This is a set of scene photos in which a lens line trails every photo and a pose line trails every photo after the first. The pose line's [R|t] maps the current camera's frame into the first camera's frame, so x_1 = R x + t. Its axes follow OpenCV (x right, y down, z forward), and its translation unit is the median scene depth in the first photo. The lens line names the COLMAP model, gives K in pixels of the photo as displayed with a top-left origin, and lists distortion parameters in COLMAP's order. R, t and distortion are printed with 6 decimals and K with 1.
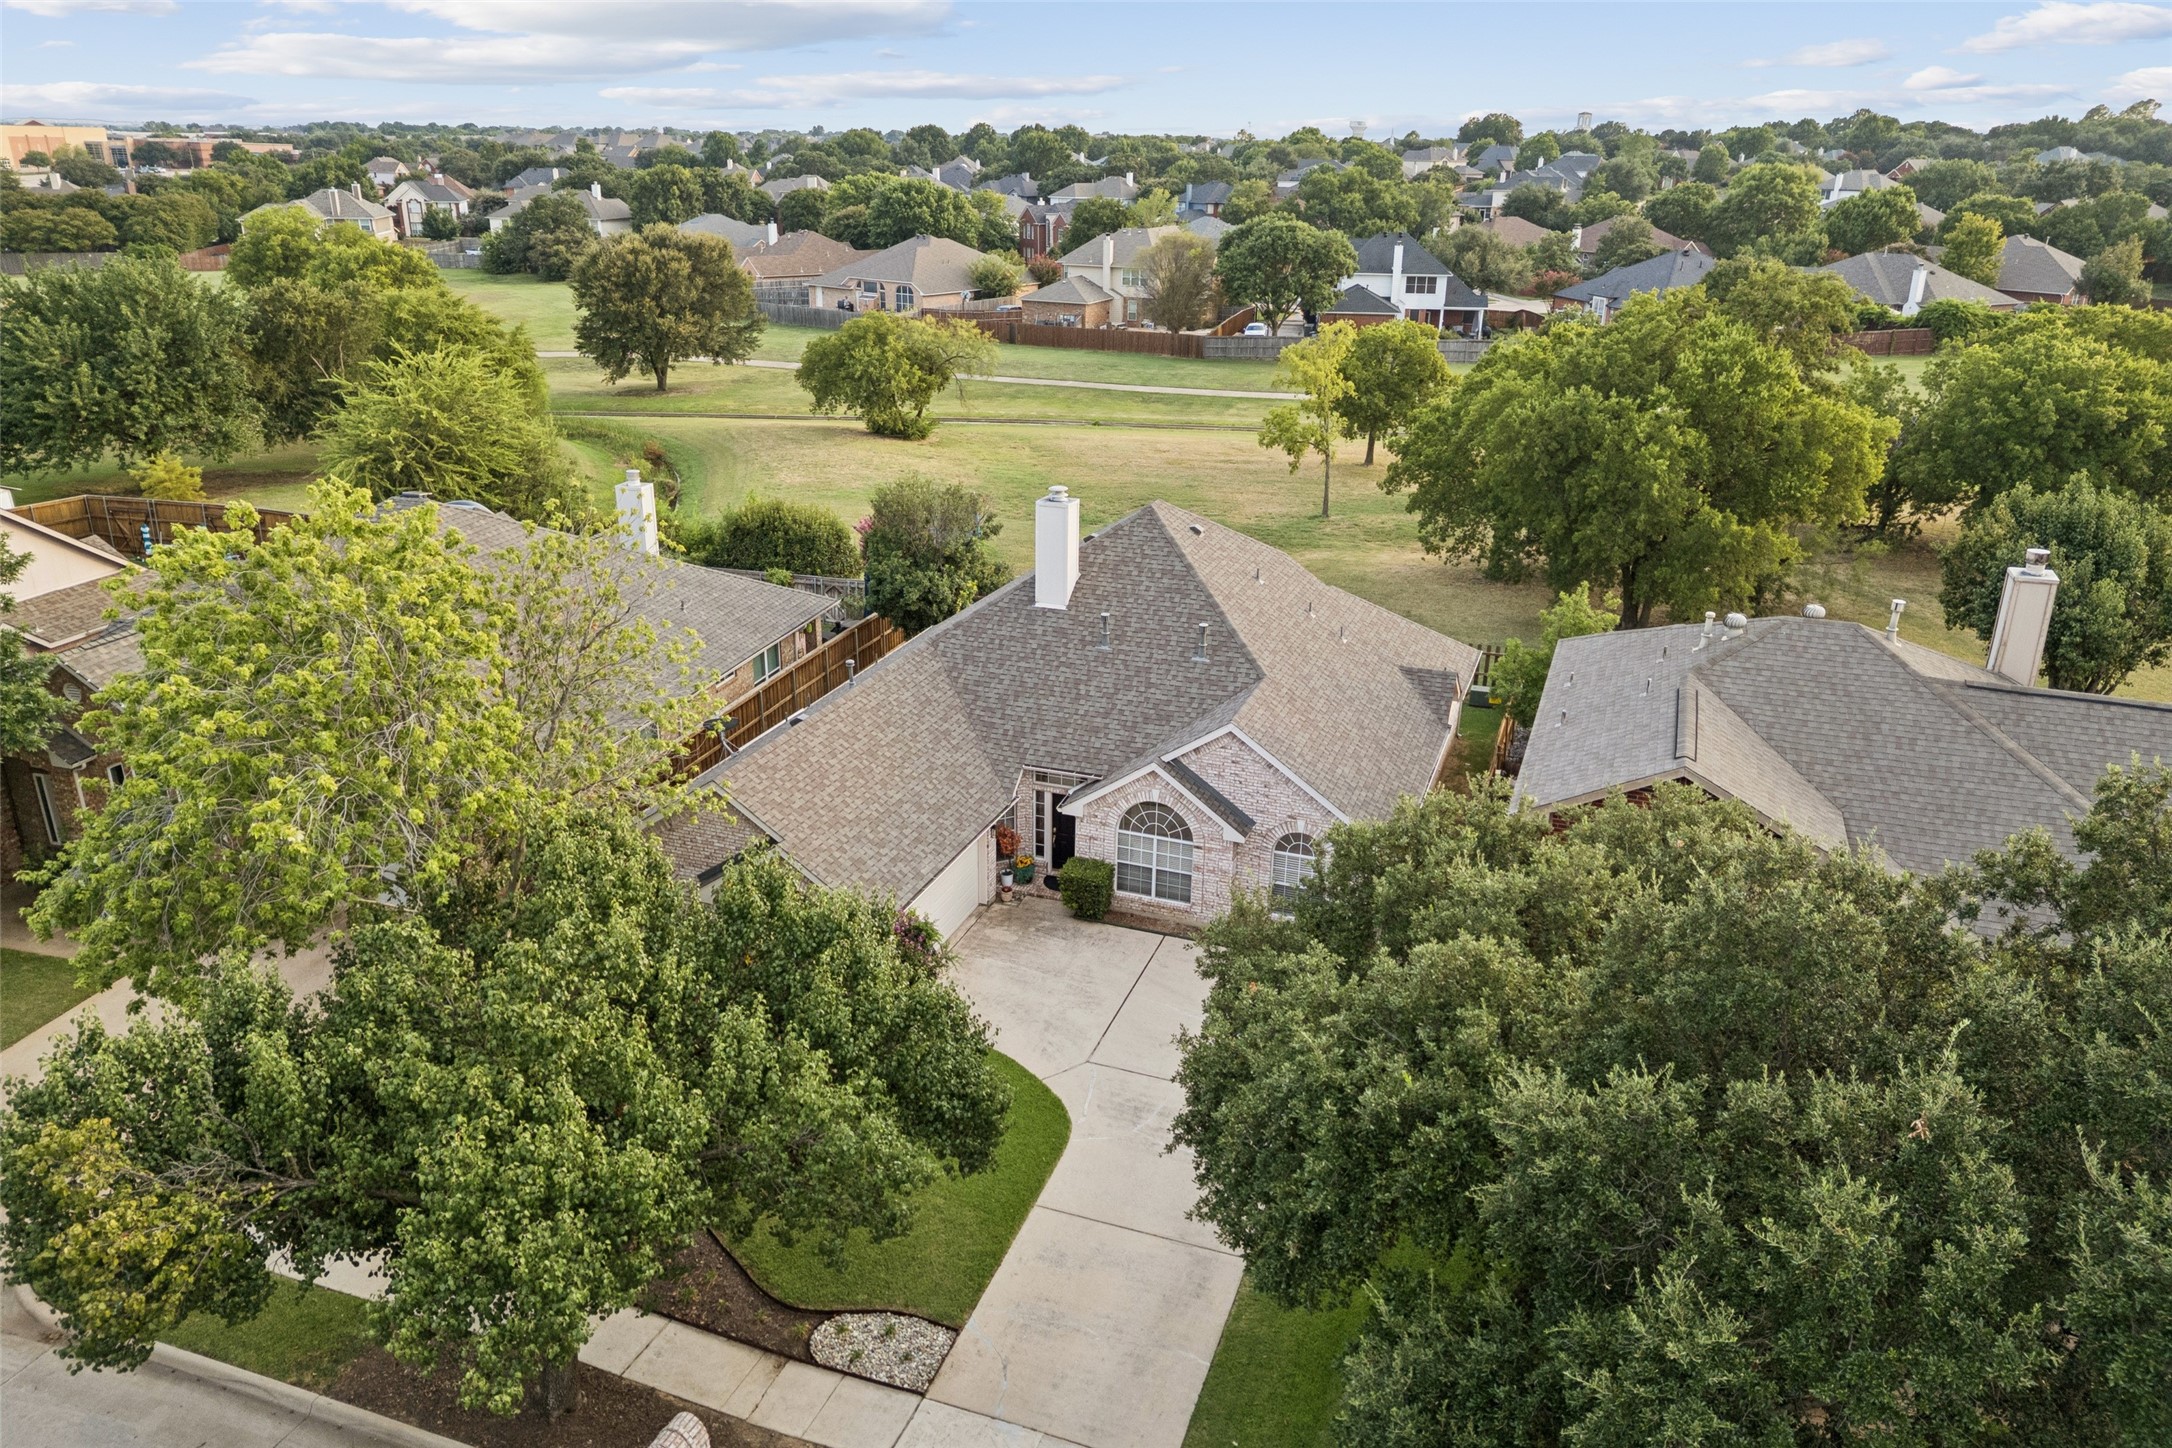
lens RADIAL K [[1577.0, 0, 1086.0], [0, 1577.0, 724.0], [0, 0, 1]] dist [0.061180, -0.056712]
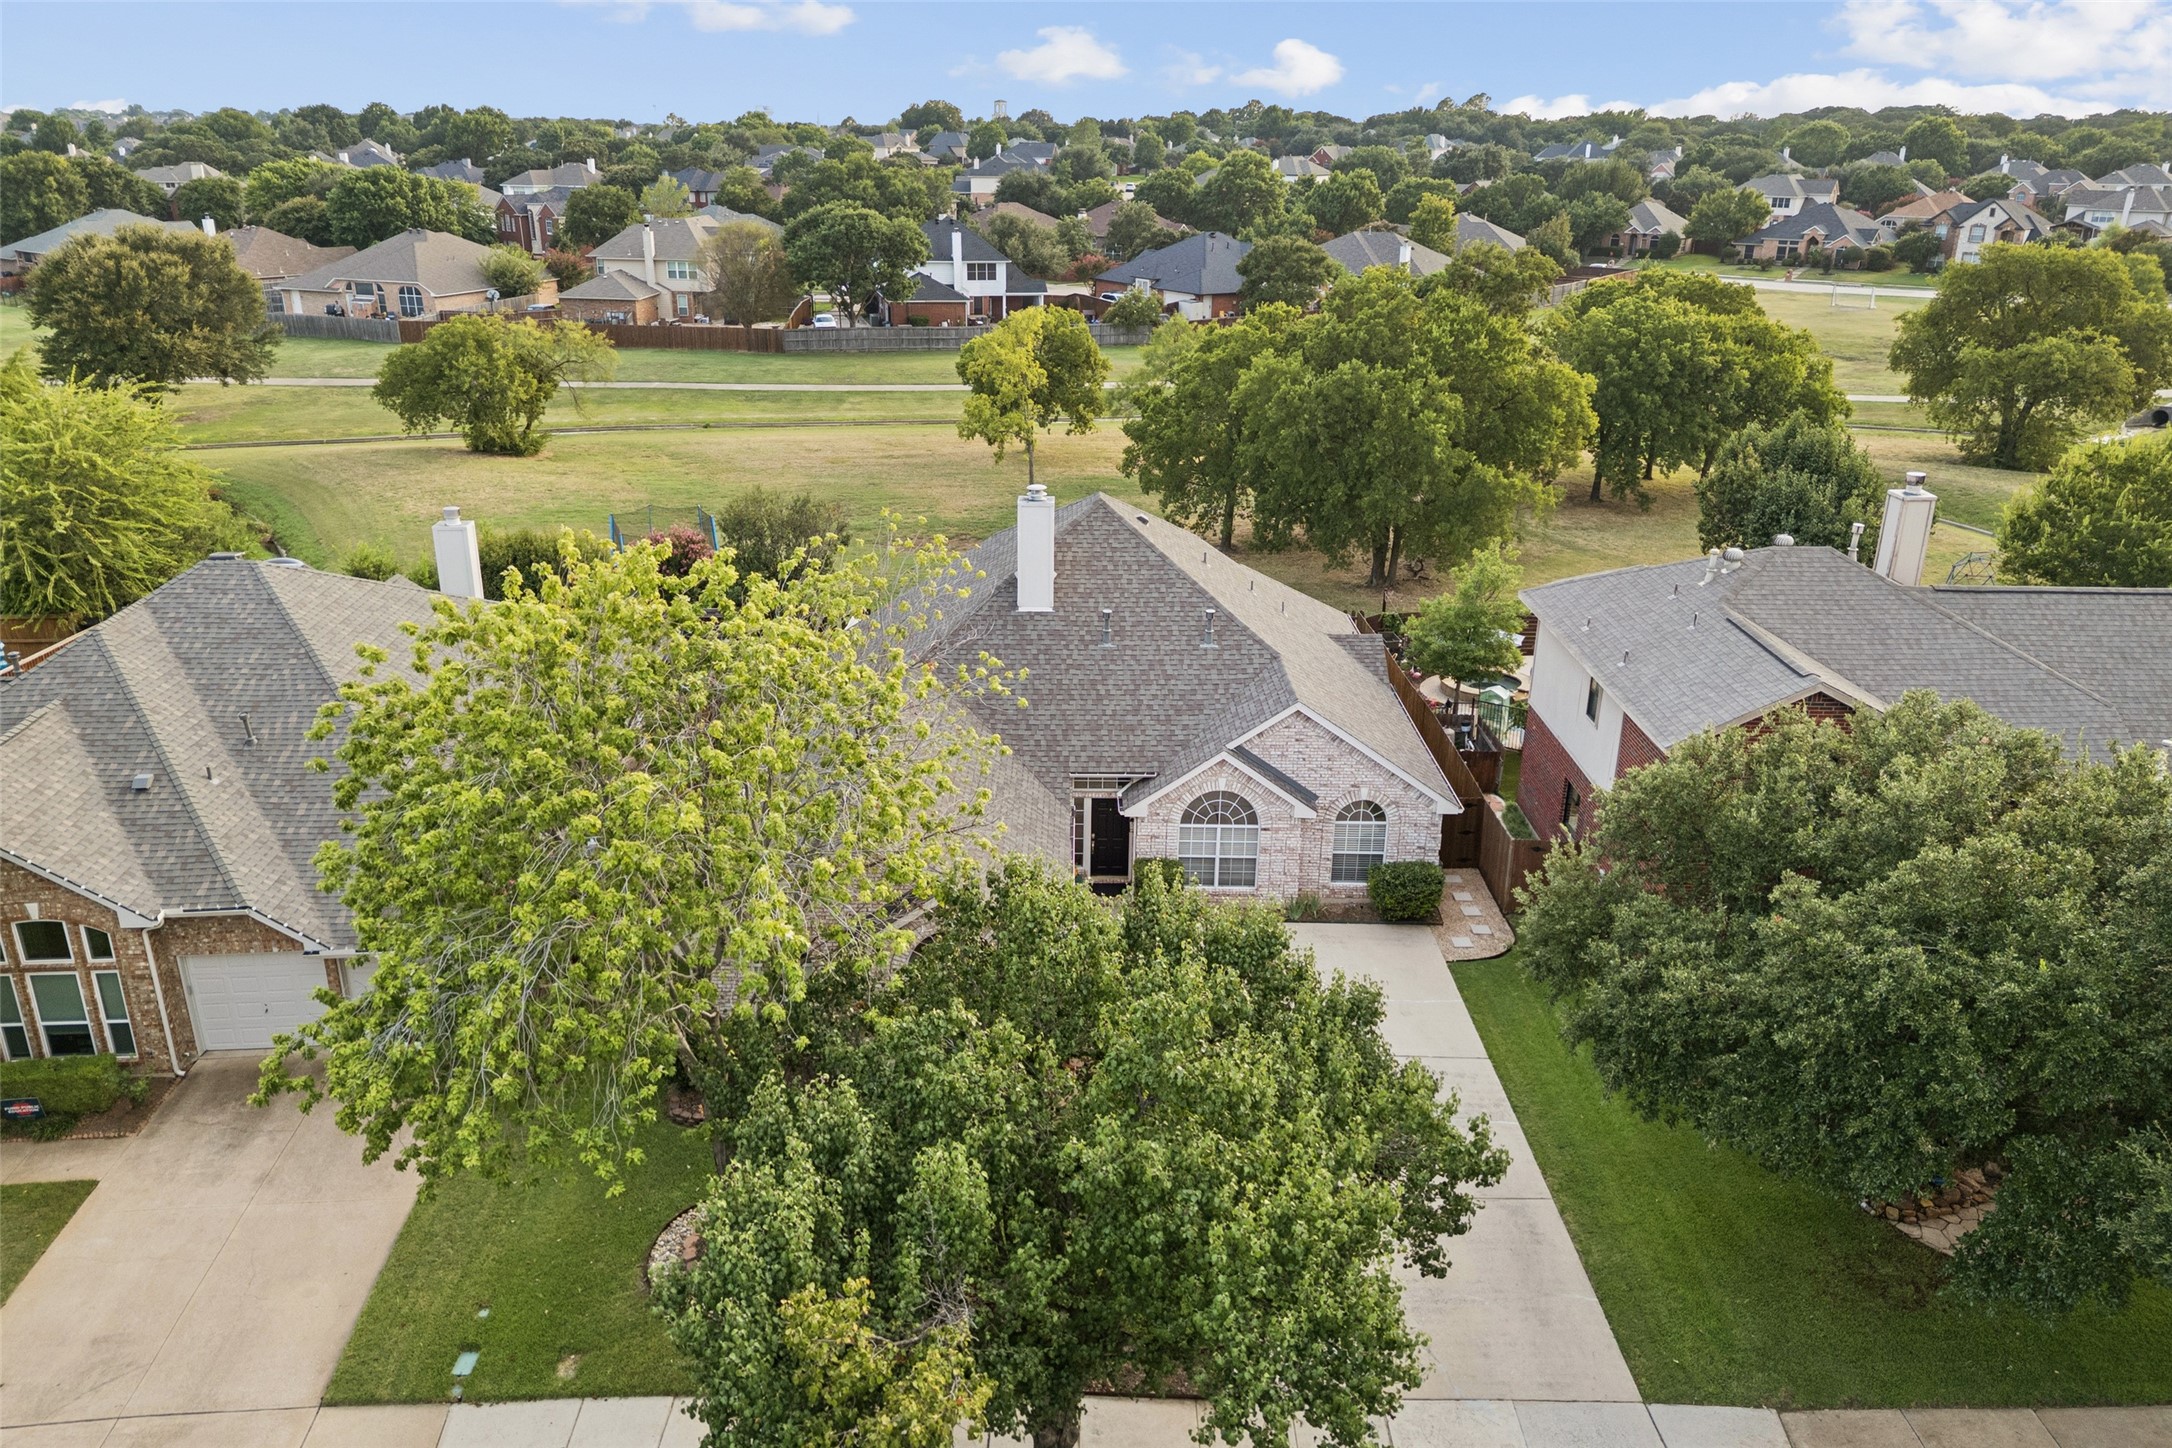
lens RADIAL K [[1610.0, 0, 1086.0], [0, 1610.0, 724.0], [0, 0, 1]] dist [0.066455, -0.063499]
pose [[0.933222, -0.125272, 0.336755, -0.124764], [0.124854, 0.991909, 0.022988, -0.008863], [-0.336910, 0.020593, 0.941312, 0.022594]]
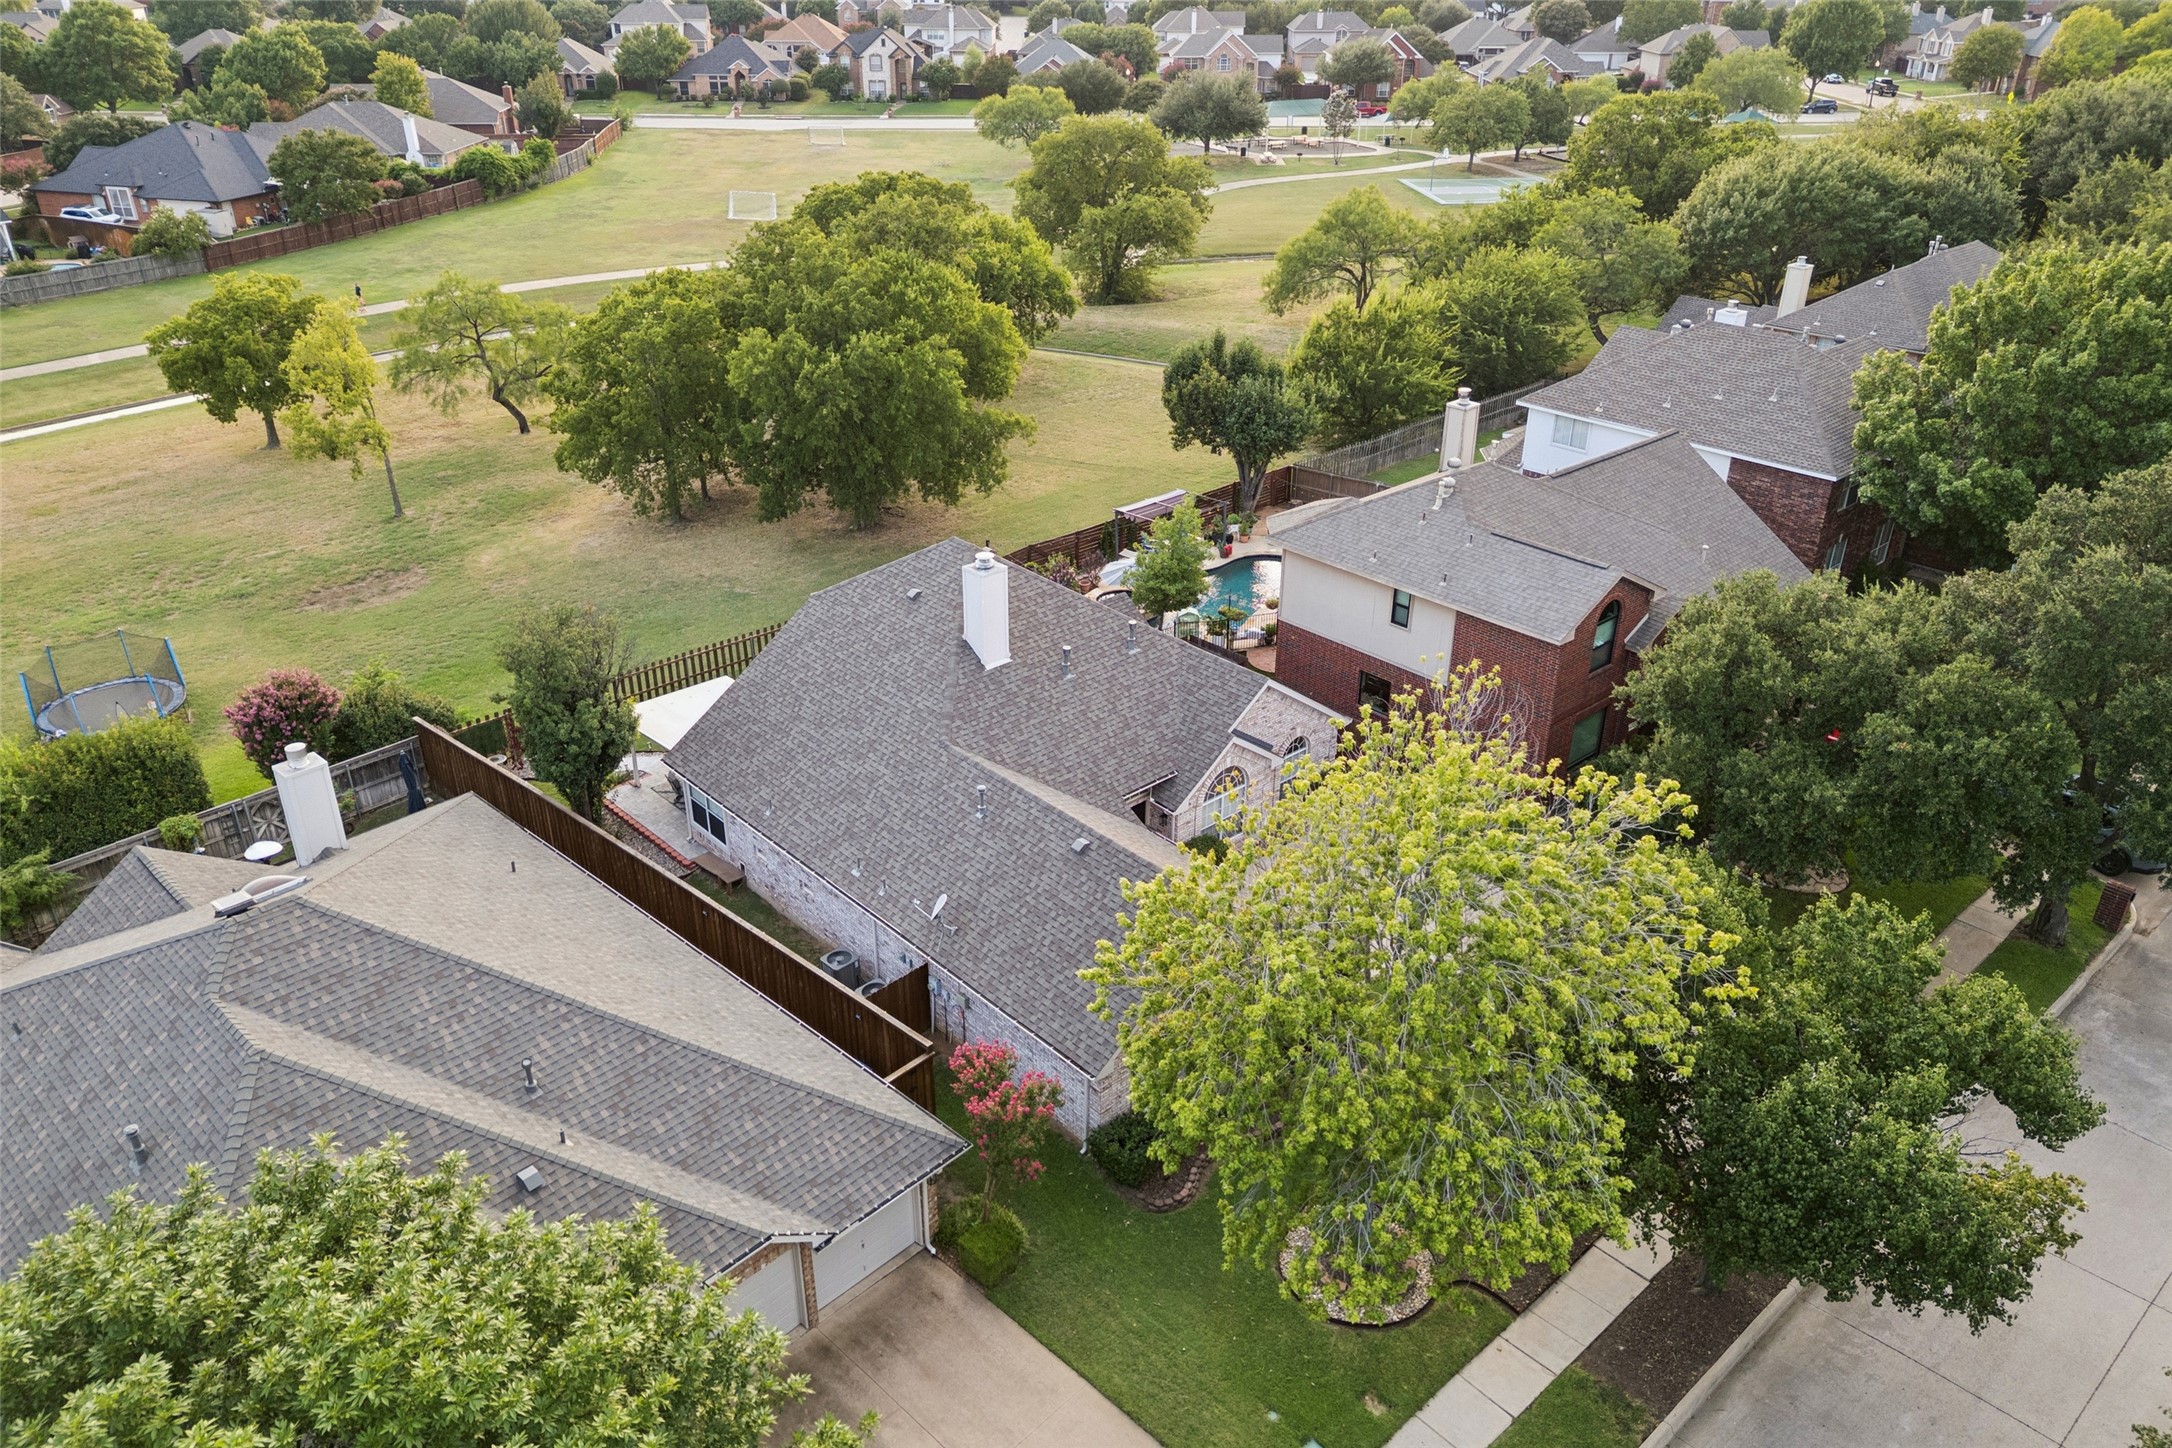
lens RADIAL K [[1610.0, 0, 1086.0], [0, 1610.0, 724.0], [0, 0, 1]] dist [0.066455, -0.063499]
pose [[0.442506, -0.414618, 0.795161, -0.322111], [0.311174, 0.902598, 0.297470, -0.126654], [-0.841046, 0.115801, 0.528423, 0.146396]]
